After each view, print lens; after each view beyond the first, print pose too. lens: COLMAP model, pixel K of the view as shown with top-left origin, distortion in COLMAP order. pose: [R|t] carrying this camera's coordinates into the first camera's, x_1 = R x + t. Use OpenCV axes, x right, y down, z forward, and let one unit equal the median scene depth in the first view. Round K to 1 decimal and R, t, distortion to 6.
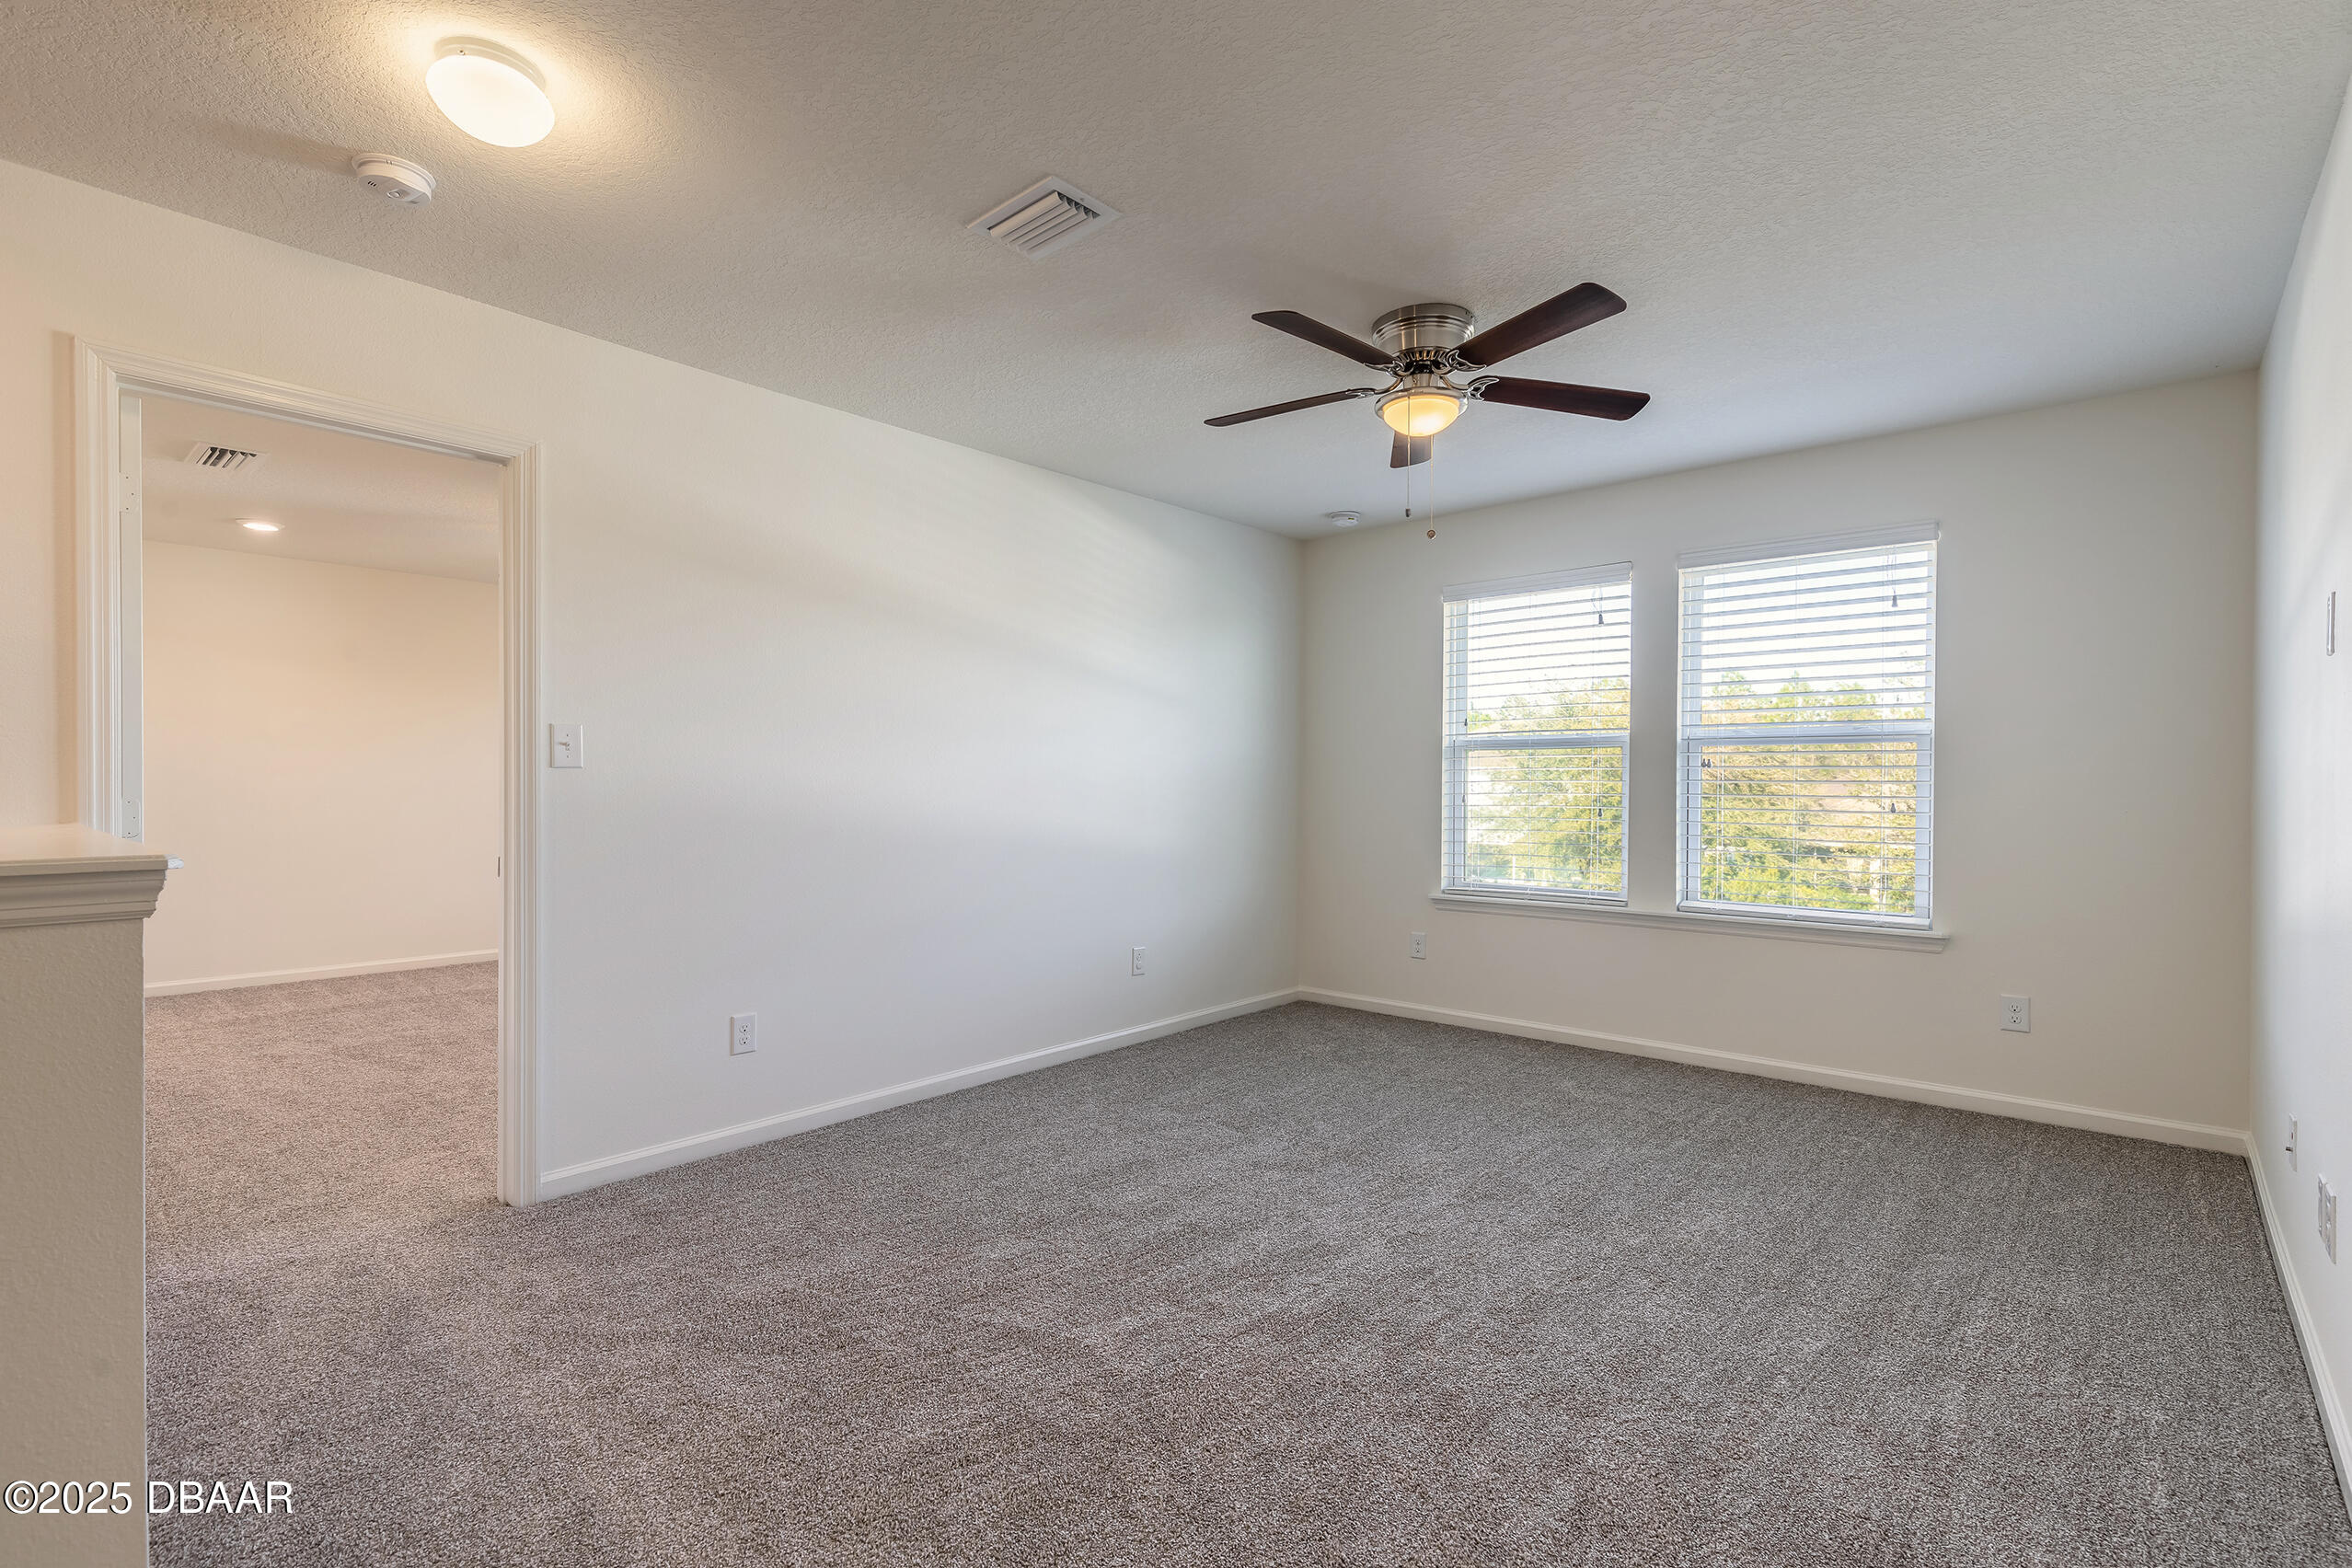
lens RADIAL K [[1057.1, 0, 1174.8], [0, 1057.1, 786.3], [0, 0, 1]] dist [0.002558, -0.000340]
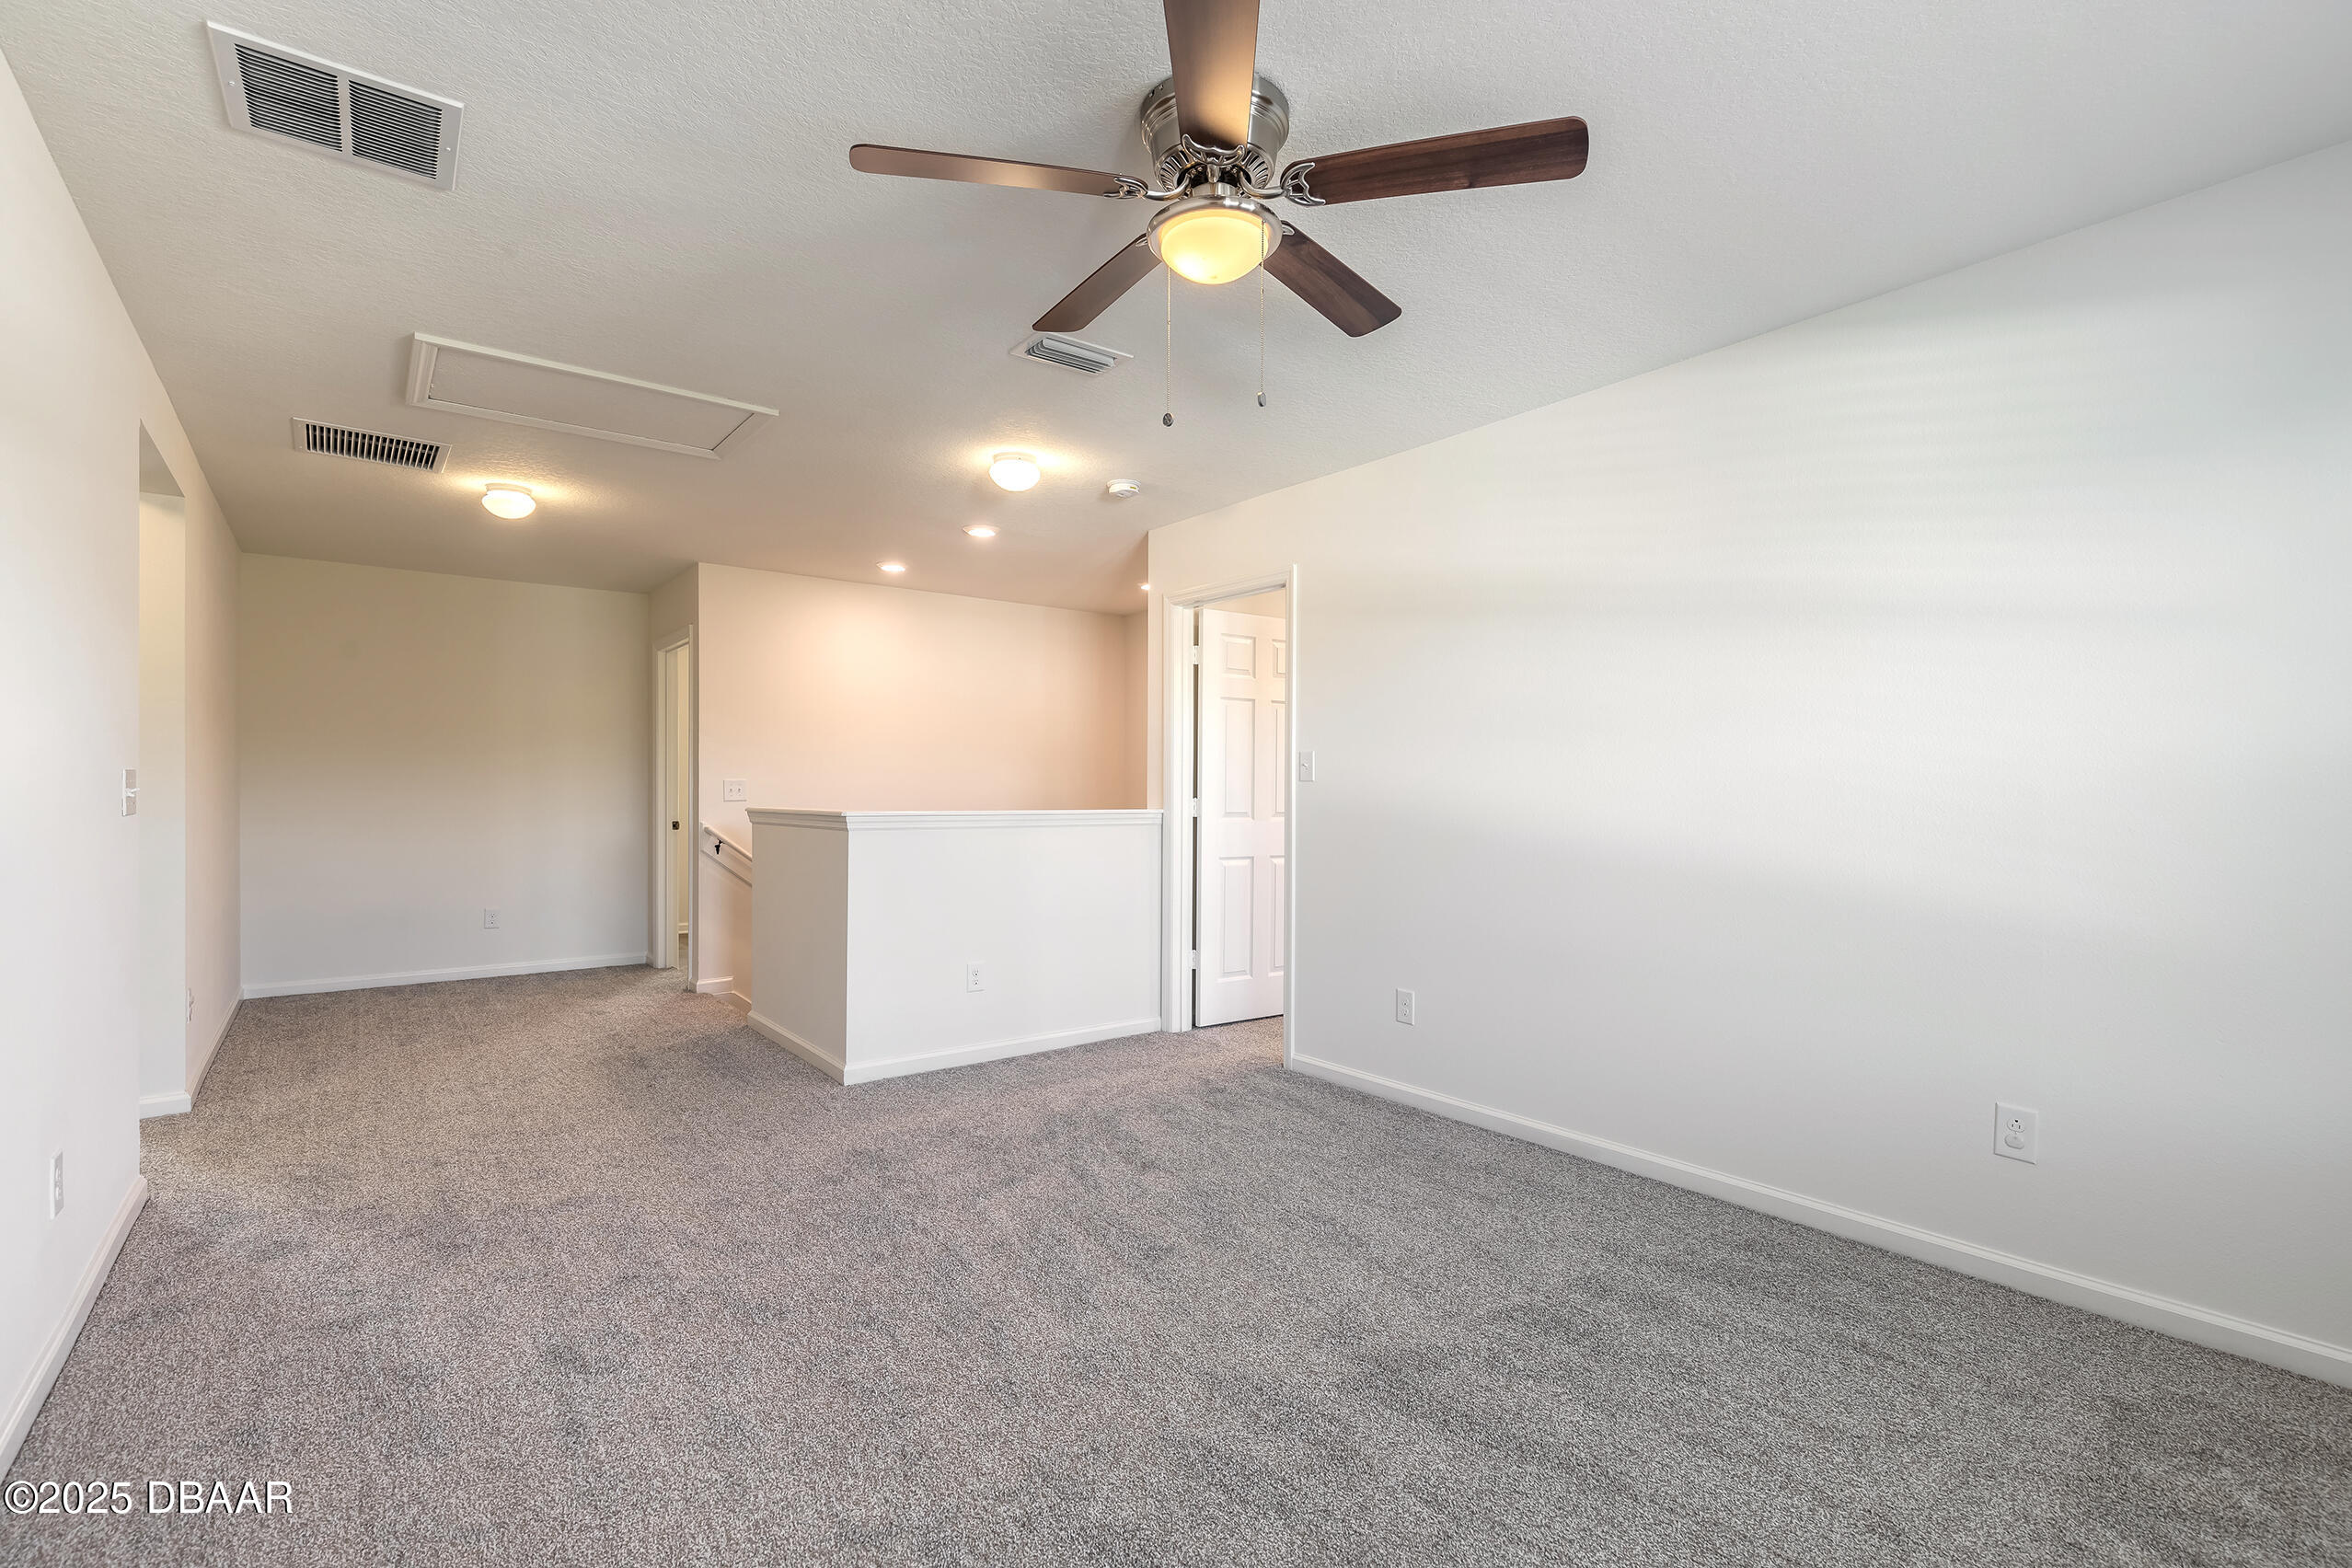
lens RADIAL K [[1057.1, 0, 1173.4], [0, 1057.1, 786.3], [0, 0, 1]] dist [0.002558, -0.000340]
pose [[-0.183655, 0.004040, -0.982983, 0.805388], [0.000389, 0.999992, 0.004037, -0.016357], [0.982991, 0.000359, -0.183655, 0.977979]]
